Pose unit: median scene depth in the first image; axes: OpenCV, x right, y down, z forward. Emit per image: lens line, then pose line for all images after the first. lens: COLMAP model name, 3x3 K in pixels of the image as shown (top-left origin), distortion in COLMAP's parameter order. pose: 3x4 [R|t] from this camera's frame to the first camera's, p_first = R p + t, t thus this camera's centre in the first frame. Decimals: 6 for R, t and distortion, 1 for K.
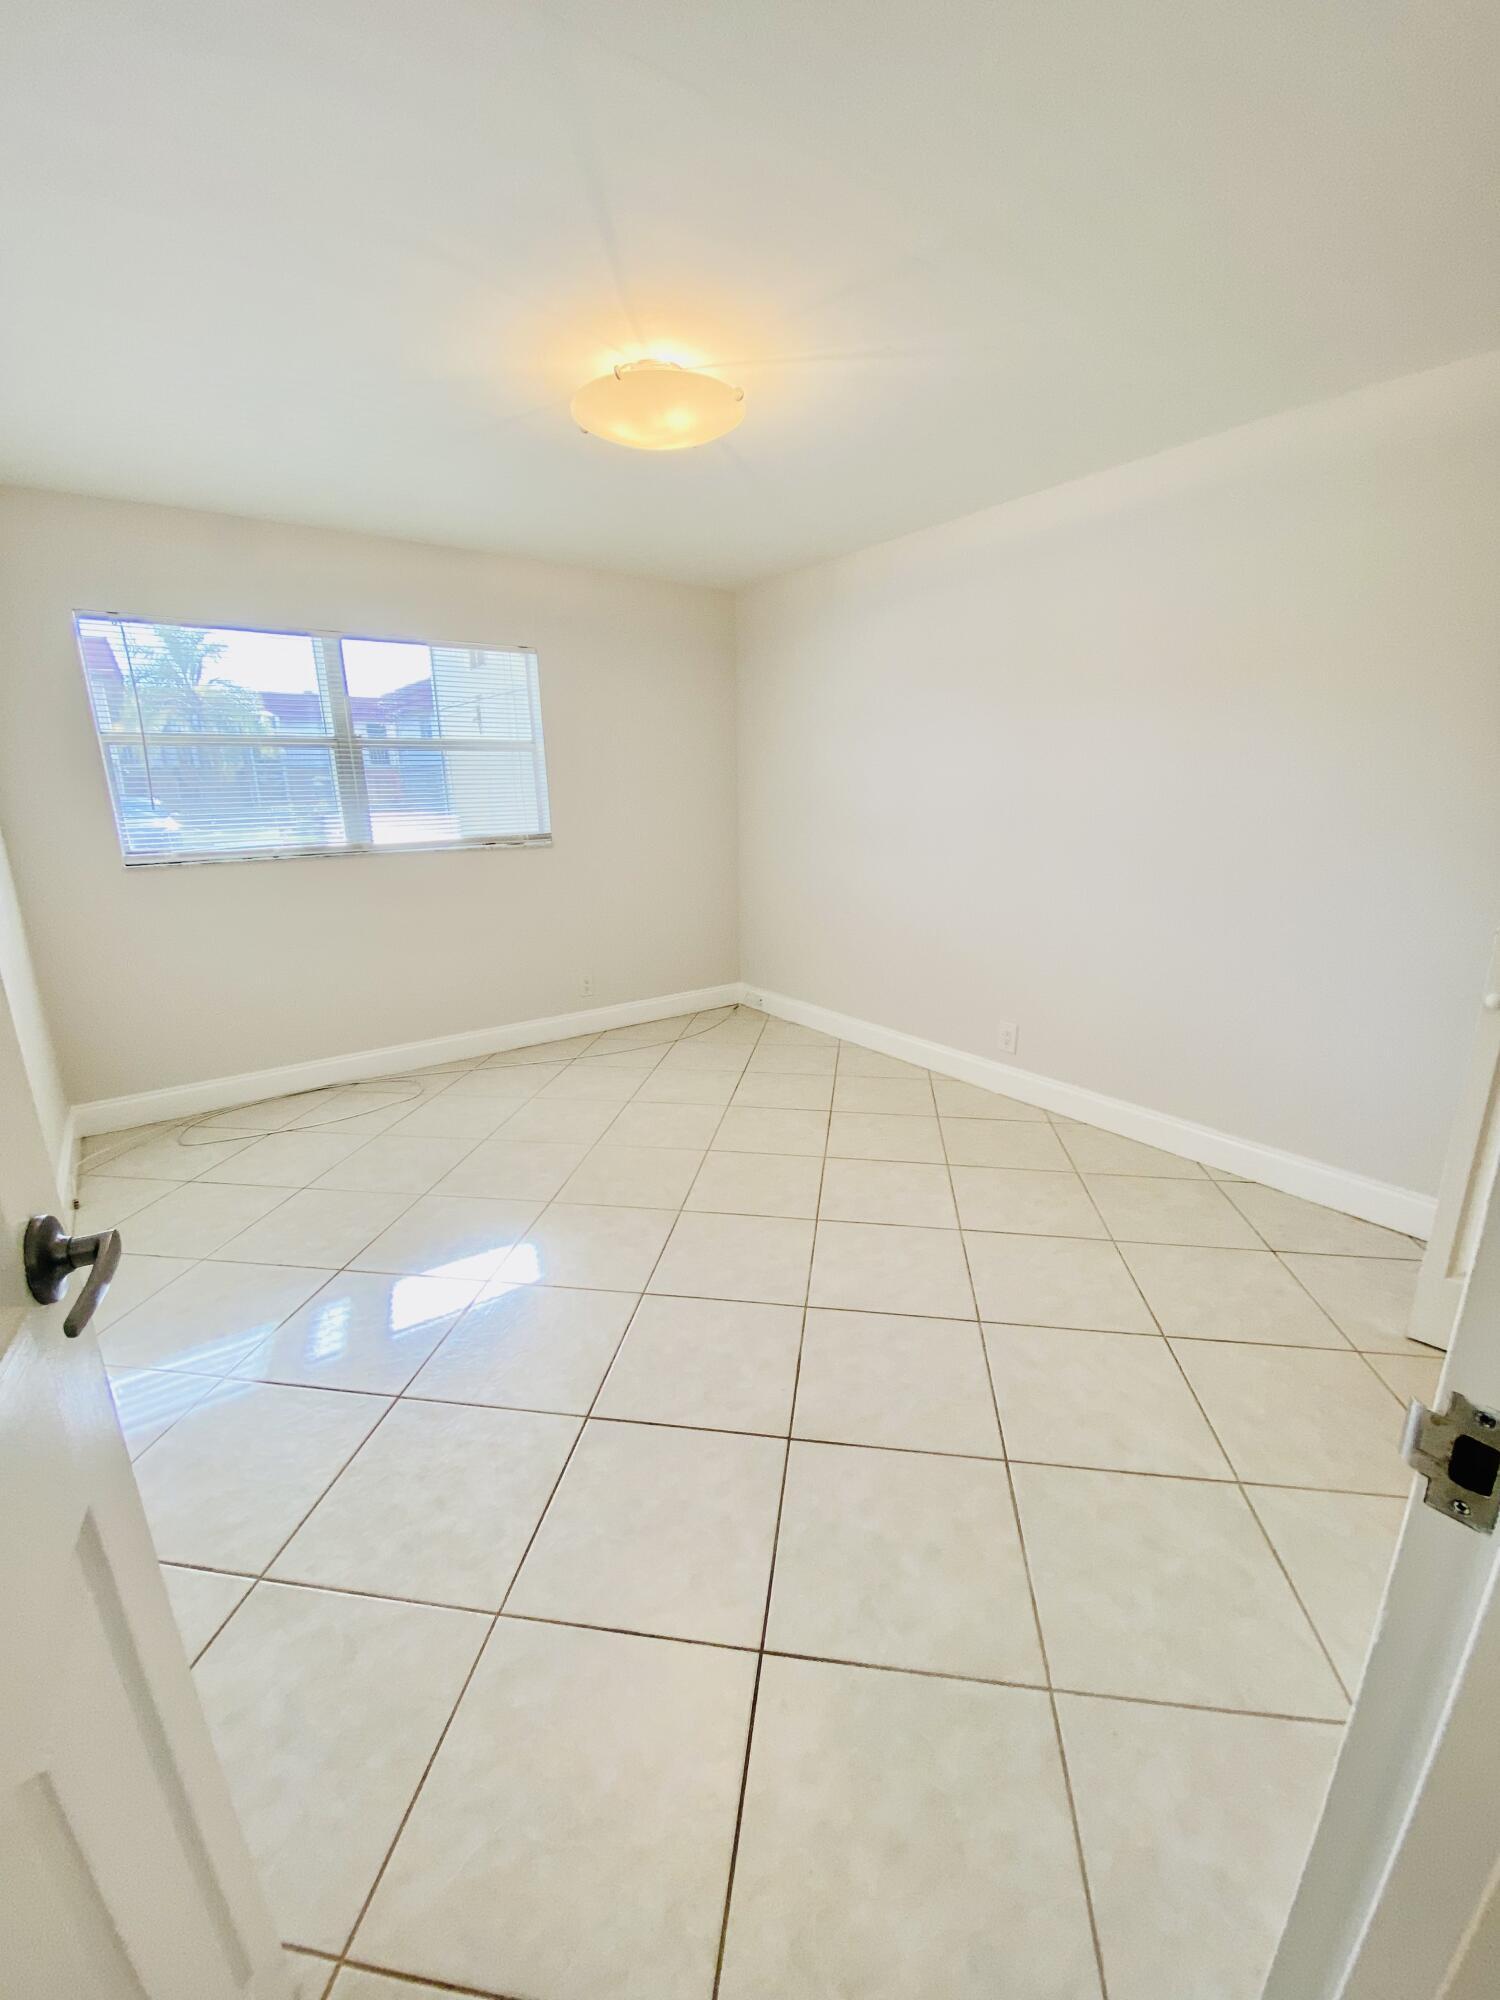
lens RADIAL K [[791.0, 0, 746.6], [0, 791.0, 1012.5], [0, 0, 1]] dist [-0.042977, -0.000422]
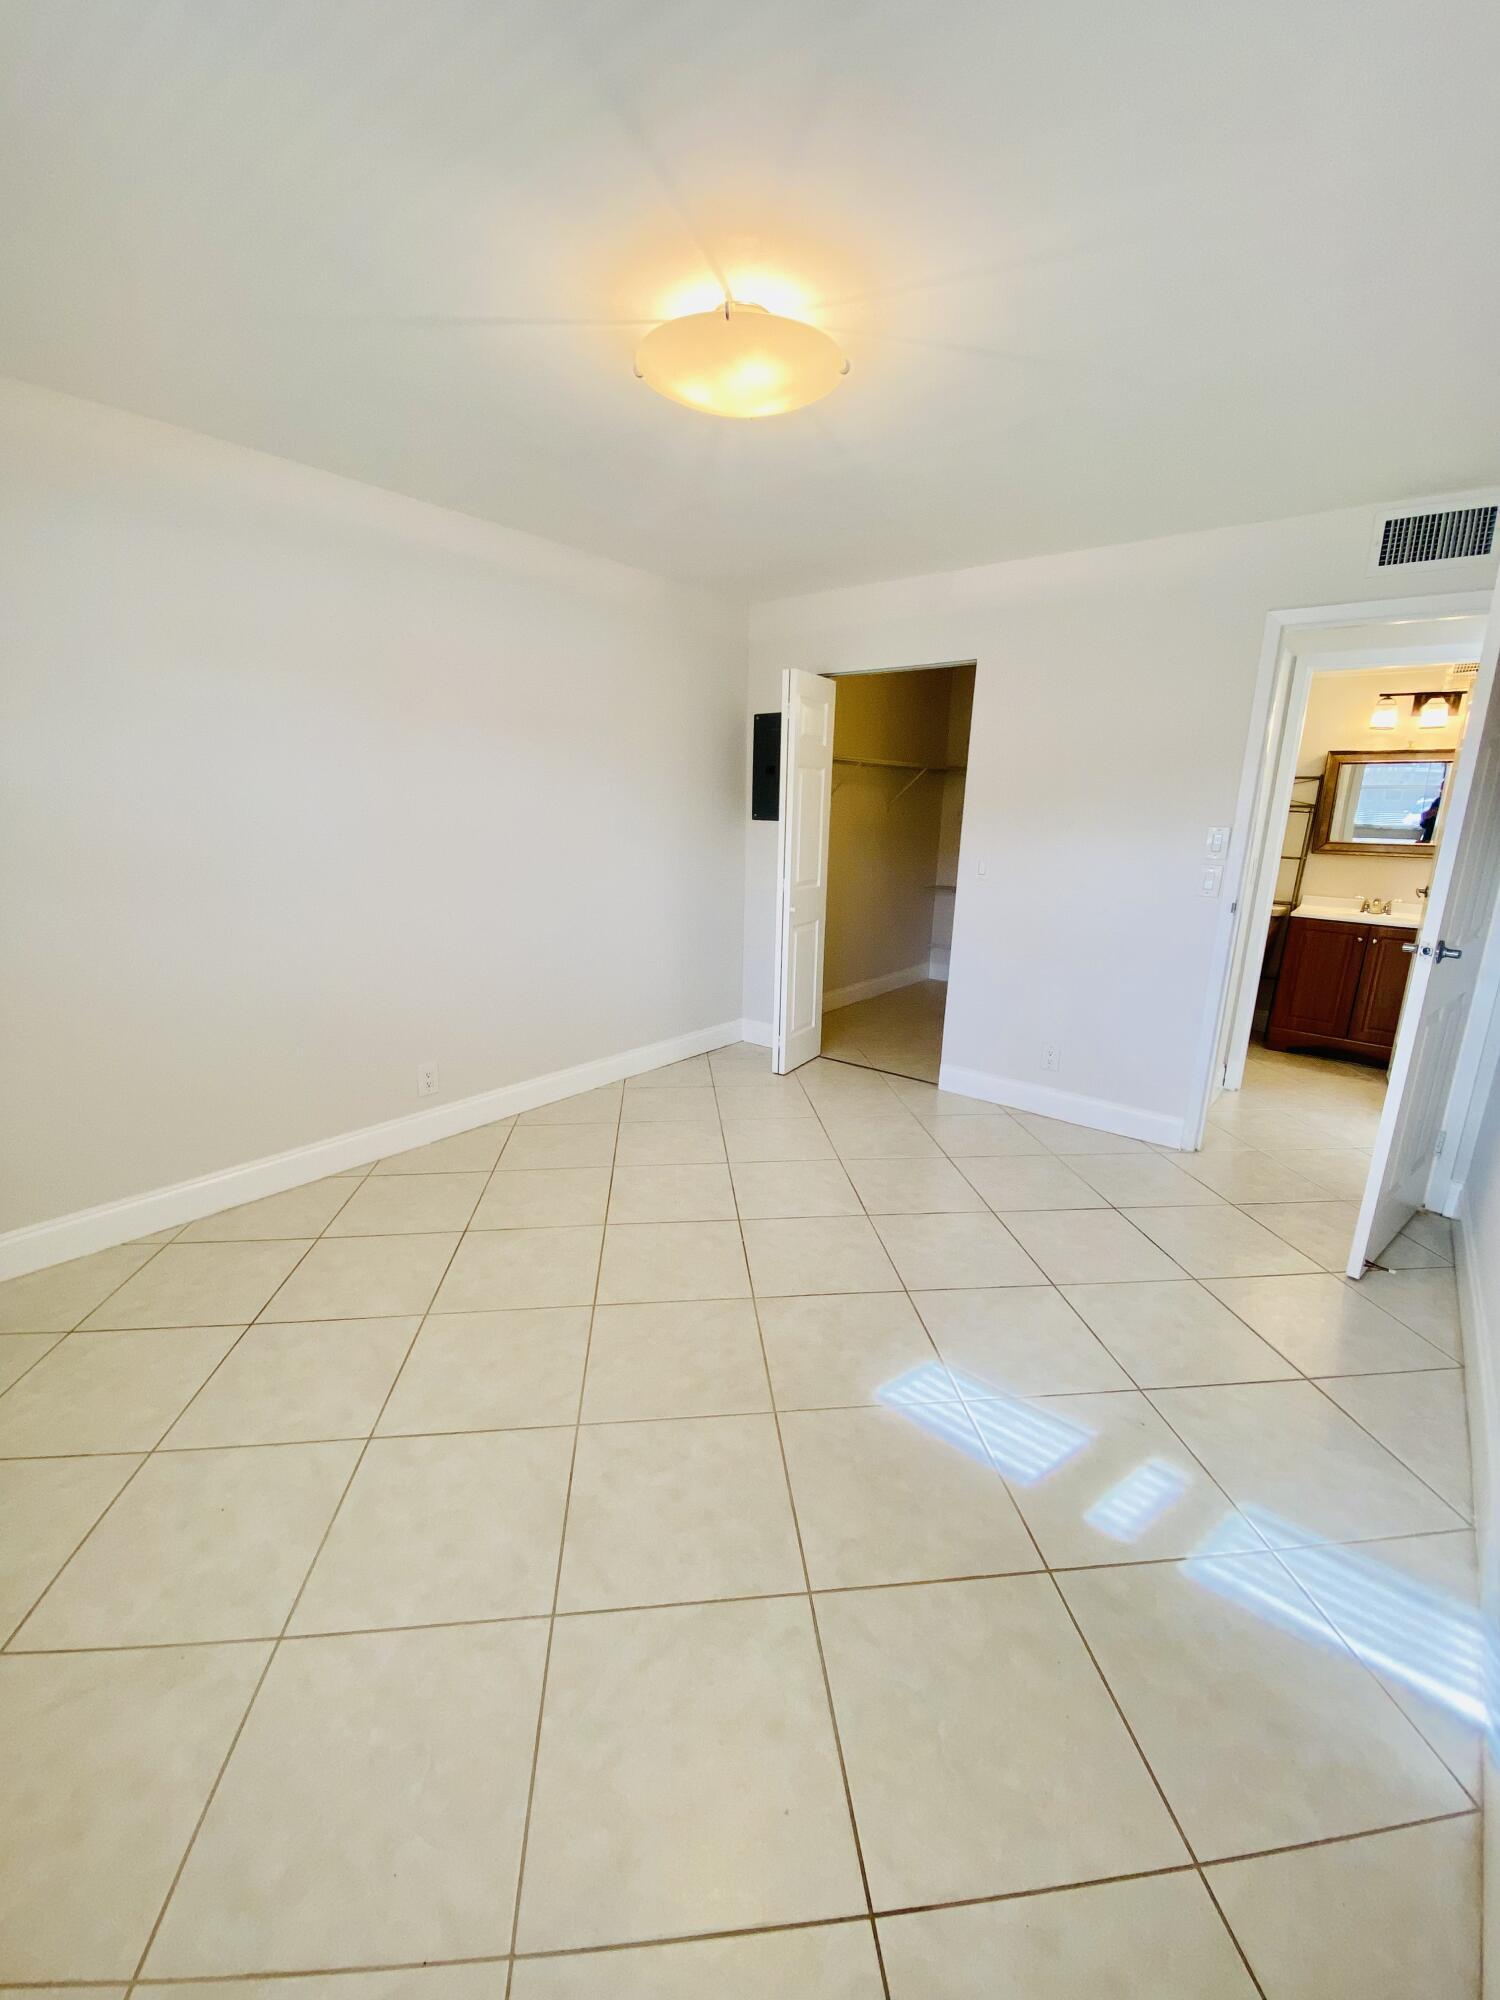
lens RADIAL K [[791.0, 0, 746.6], [0, 791.0, 1012.5], [0, 0, 1]] dist [-0.042977, -0.000422]
pose [[-0.234391, -0.236620, 0.942906, -0.795846], [0.255877, 0.920709, 0.294657, -0.285098], [-0.937863, 0.310333, -0.155261, 0.999954]]
